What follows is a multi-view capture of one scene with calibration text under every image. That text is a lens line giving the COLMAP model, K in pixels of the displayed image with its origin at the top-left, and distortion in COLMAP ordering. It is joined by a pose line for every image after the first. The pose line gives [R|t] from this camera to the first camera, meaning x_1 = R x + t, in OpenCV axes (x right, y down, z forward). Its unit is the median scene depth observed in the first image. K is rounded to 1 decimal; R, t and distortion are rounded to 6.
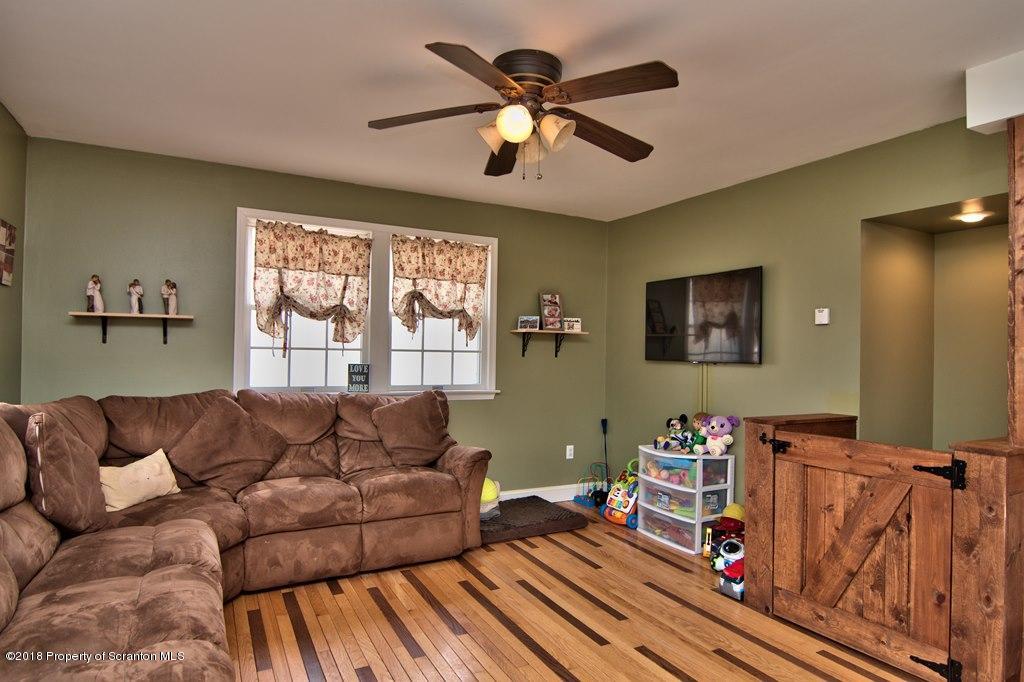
lens RADIAL K [[580.9, 0, 514.9], [0, 580.9, 346.9], [0, 0, 1]] dist [-0.000361, -0.013526]
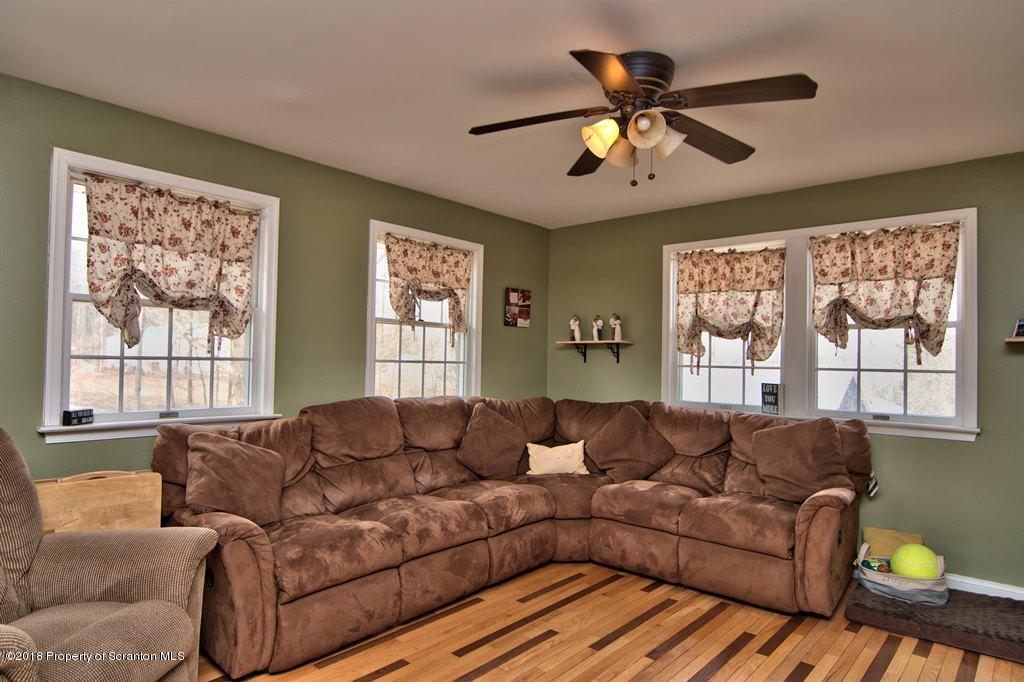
lens RADIAL K [[602.3, 0, 514.4], [0, 602.3, 349.9], [0, 0, 1]] dist [-0.015153, 0.001503]
pose [[0.344862, -0.029737, -0.938182, 0.510248], [-0.007344, 0.999382, -0.034376, 0.012014], [0.938625, 0.018745, 0.344430, 0.284564]]
